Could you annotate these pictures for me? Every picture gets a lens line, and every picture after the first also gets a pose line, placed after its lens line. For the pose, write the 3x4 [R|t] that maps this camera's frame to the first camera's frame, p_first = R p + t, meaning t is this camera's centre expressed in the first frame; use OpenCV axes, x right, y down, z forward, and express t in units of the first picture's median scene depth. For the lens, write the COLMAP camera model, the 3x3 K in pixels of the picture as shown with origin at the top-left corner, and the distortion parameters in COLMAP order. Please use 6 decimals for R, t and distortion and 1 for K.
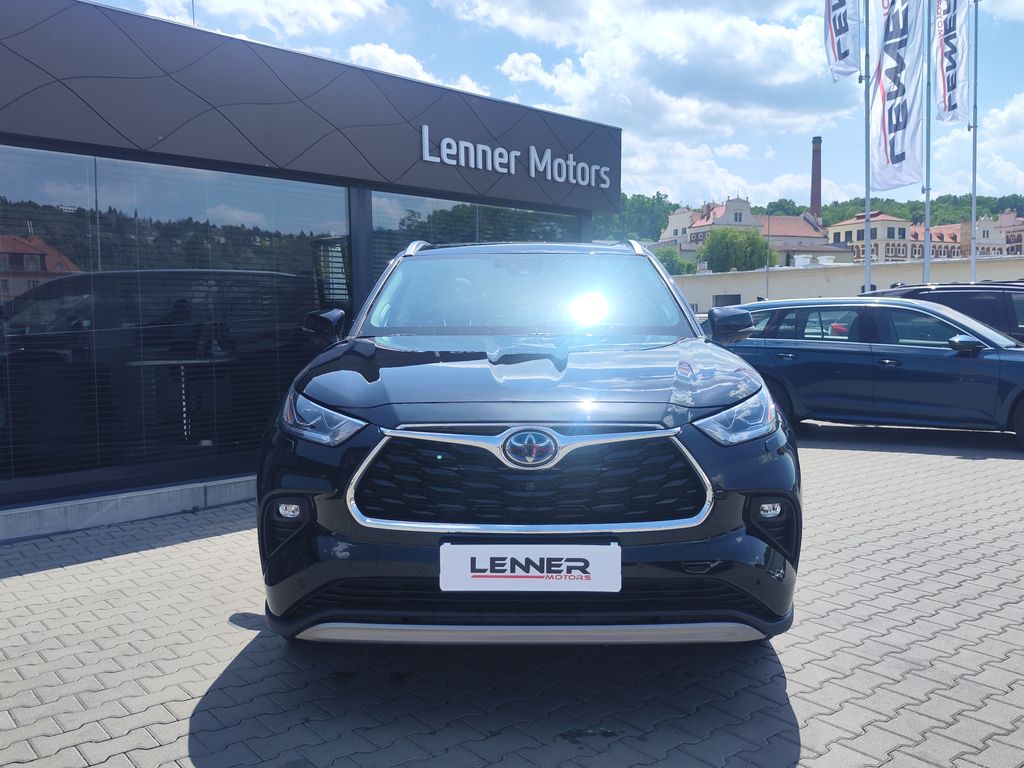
lens RADIAL K [[958.8, 0, 577.6], [0, 958.8, 383.4], [0, 0, 1]] dist [0.058390, -0.119952]
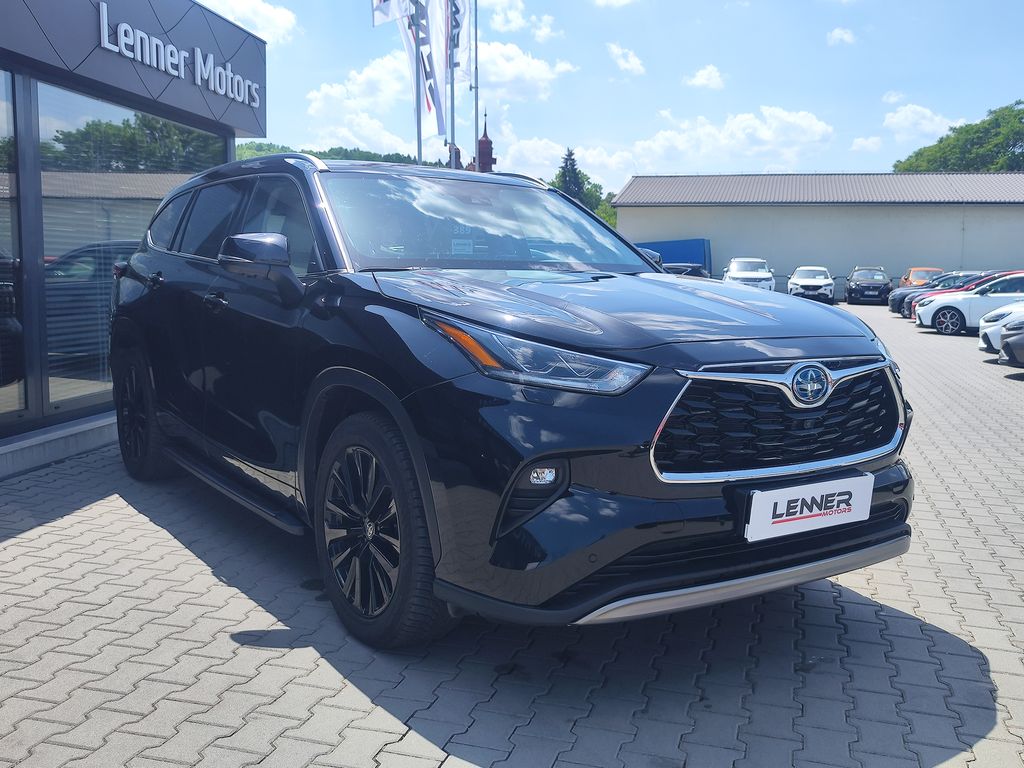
lens RADIAL K [[958.8, 0, 577.6], [0, 958.8, 383.4], [0, 0, 1]] dist [0.058390, -0.119952]
pose [[0.819723, -0.049262, 0.570637, -0.303862], [0.019495, 0.998117, 0.058161, 0.002032], [-0.572428, -0.036551, 0.819140, 0.129655]]
